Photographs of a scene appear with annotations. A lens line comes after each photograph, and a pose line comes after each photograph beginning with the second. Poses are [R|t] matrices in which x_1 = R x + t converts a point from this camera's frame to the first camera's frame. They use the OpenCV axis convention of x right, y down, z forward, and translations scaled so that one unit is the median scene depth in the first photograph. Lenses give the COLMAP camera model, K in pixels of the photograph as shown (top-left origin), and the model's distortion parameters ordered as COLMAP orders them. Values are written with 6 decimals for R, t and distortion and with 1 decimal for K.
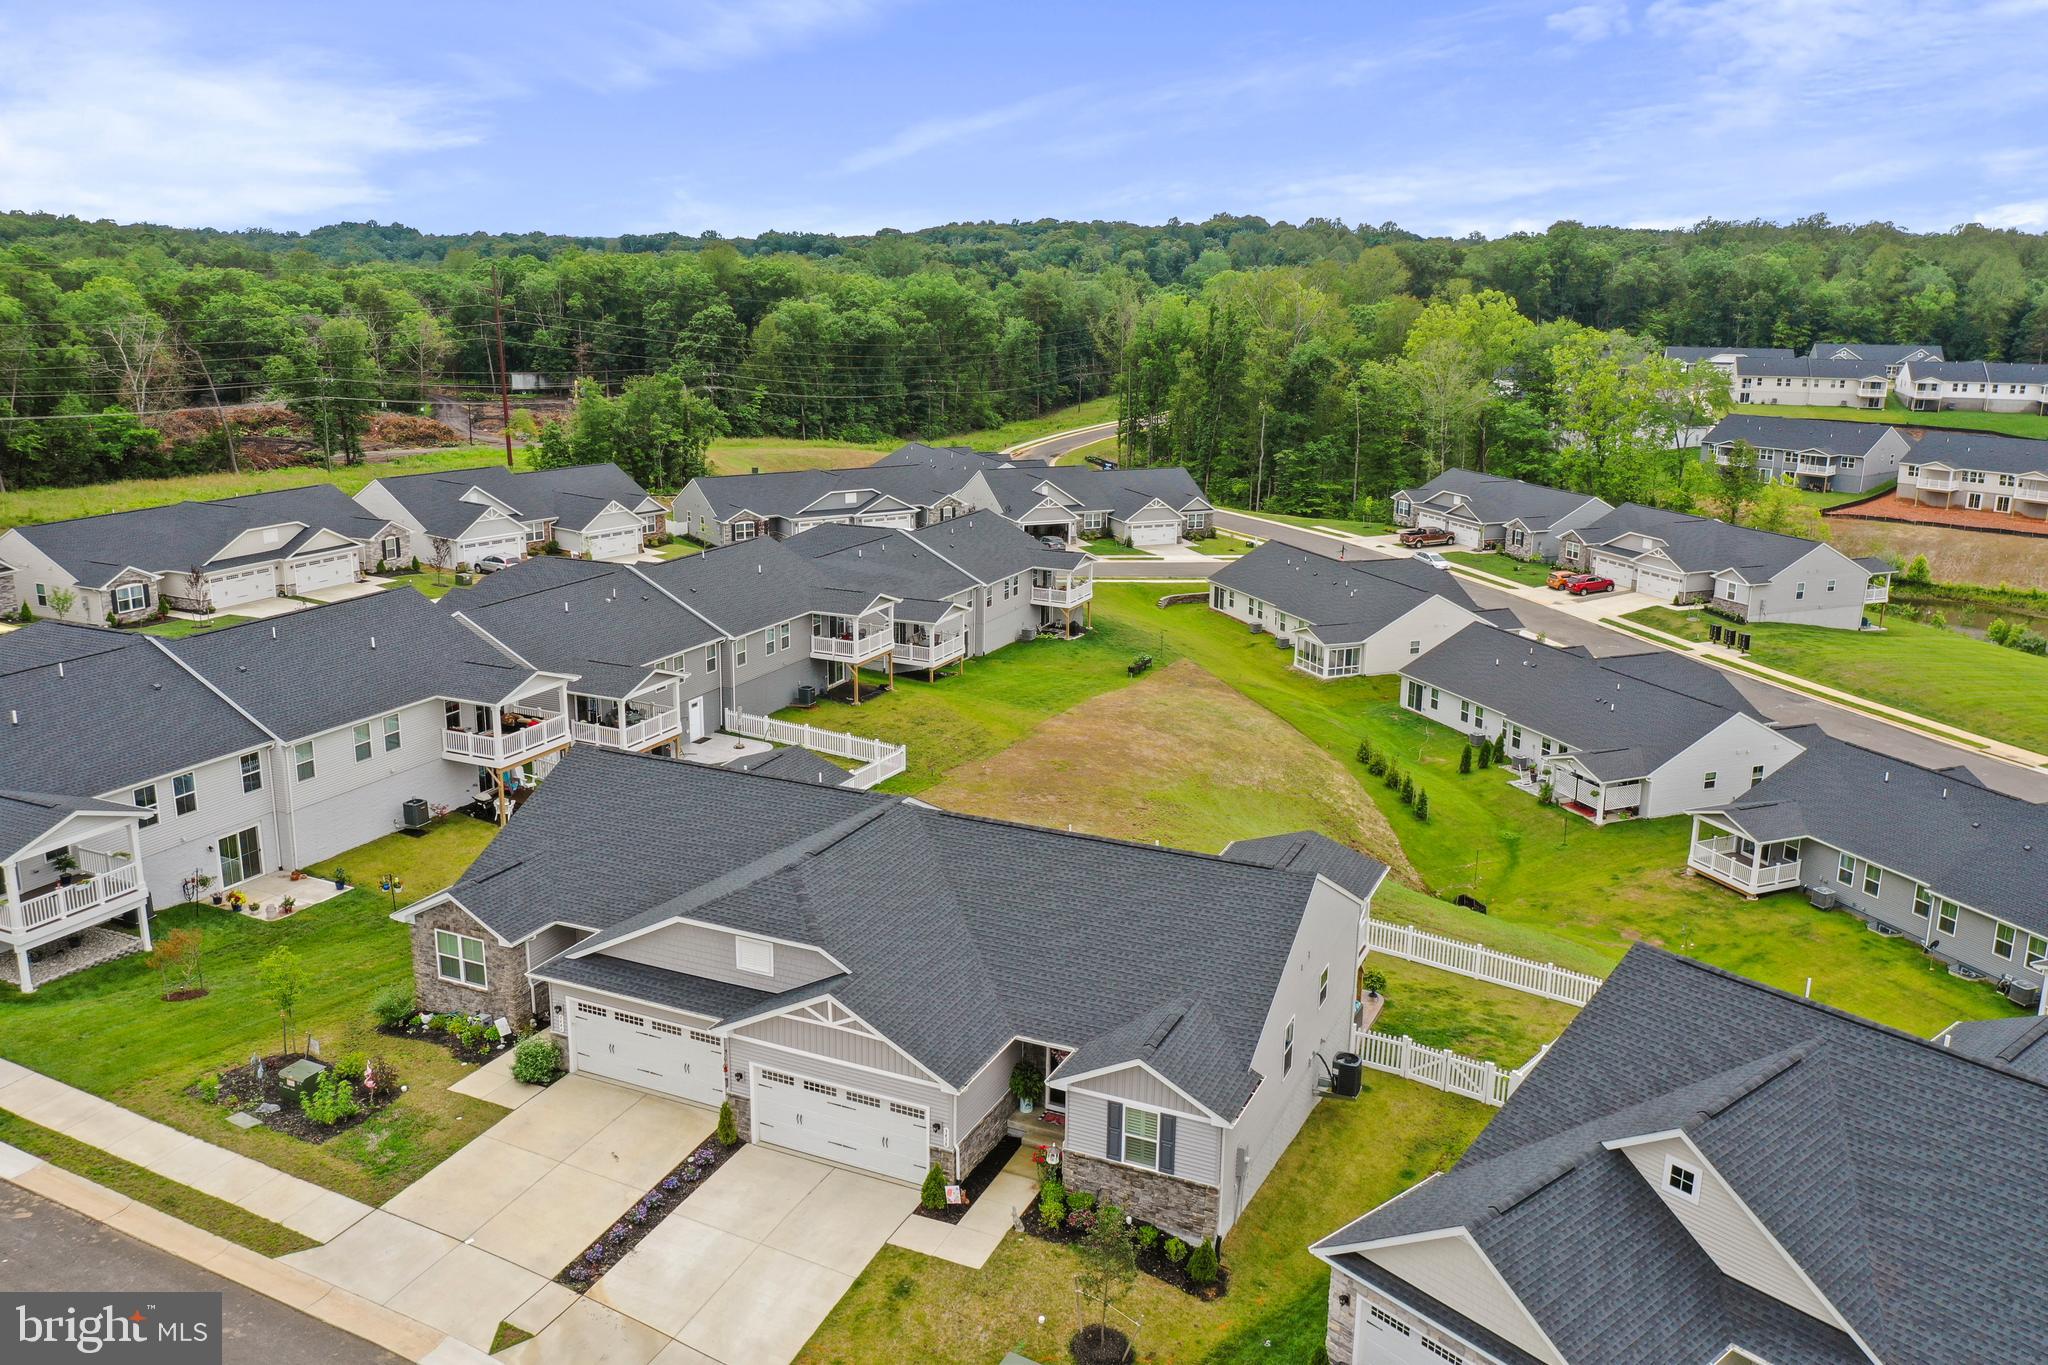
lens RADIAL K [[1620.7, 0, 1013.7], [0, 1620.7, 668.9], [0, 0, 1]] dist [-0.013382, 0.004527]
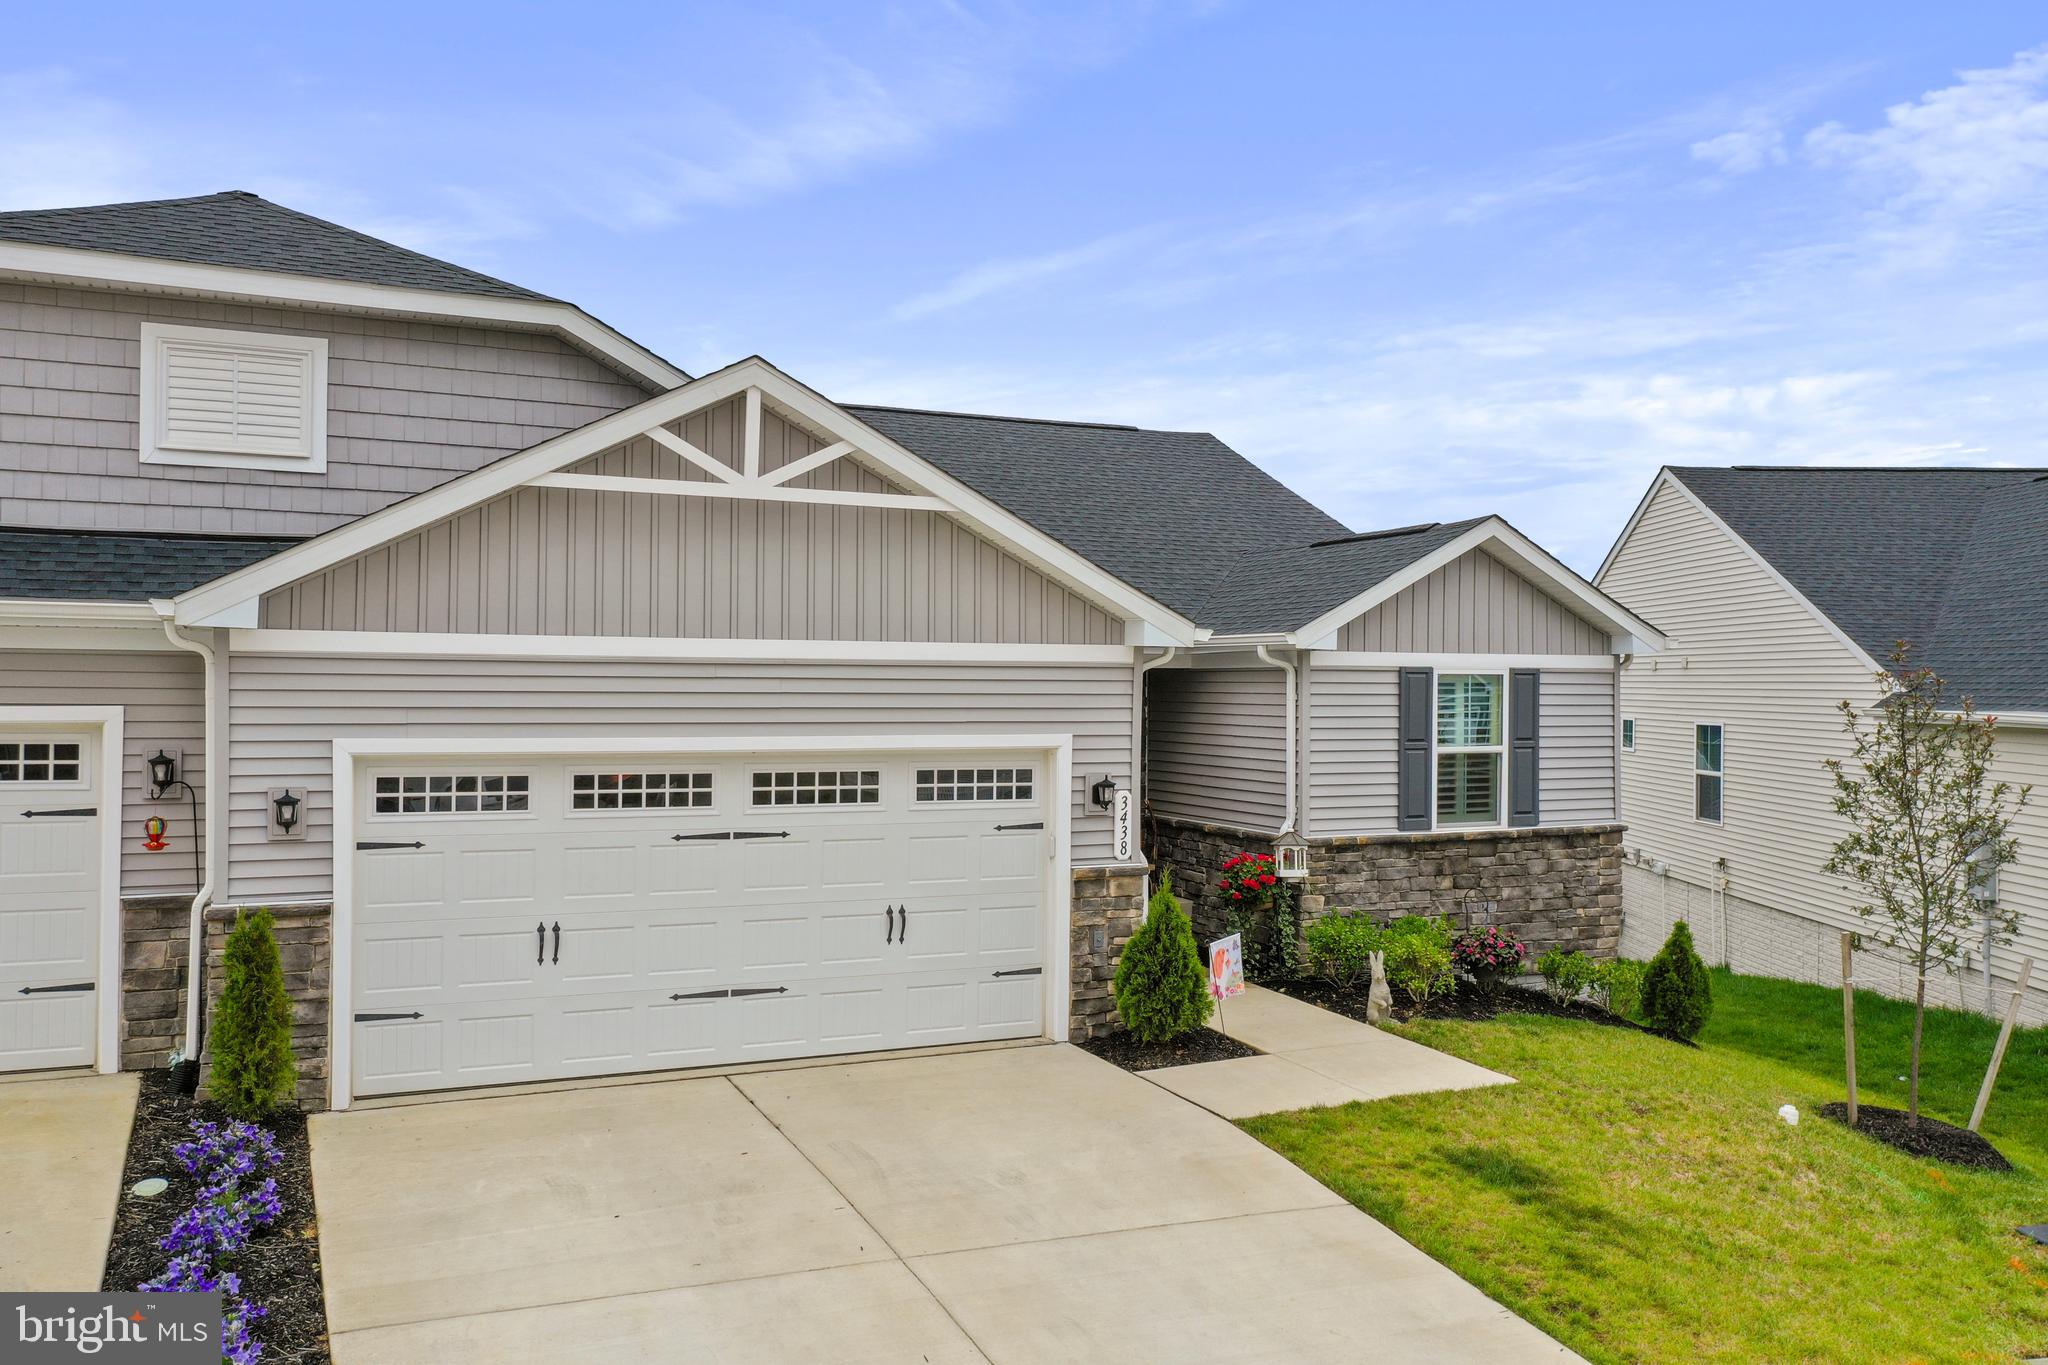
lens RADIAL K [[1620.7, 0, 1013.7], [0, 1620.7, 668.9], [0, 0, 1]] dist [-0.013382, 0.004527]
pose [[0.640954, 0.002002, 0.767577, -0.301637], [0.188585, 0.968935, -0.160002, 0.307182], [-0.744053, 0.247308, 0.620665, 0.810494]]
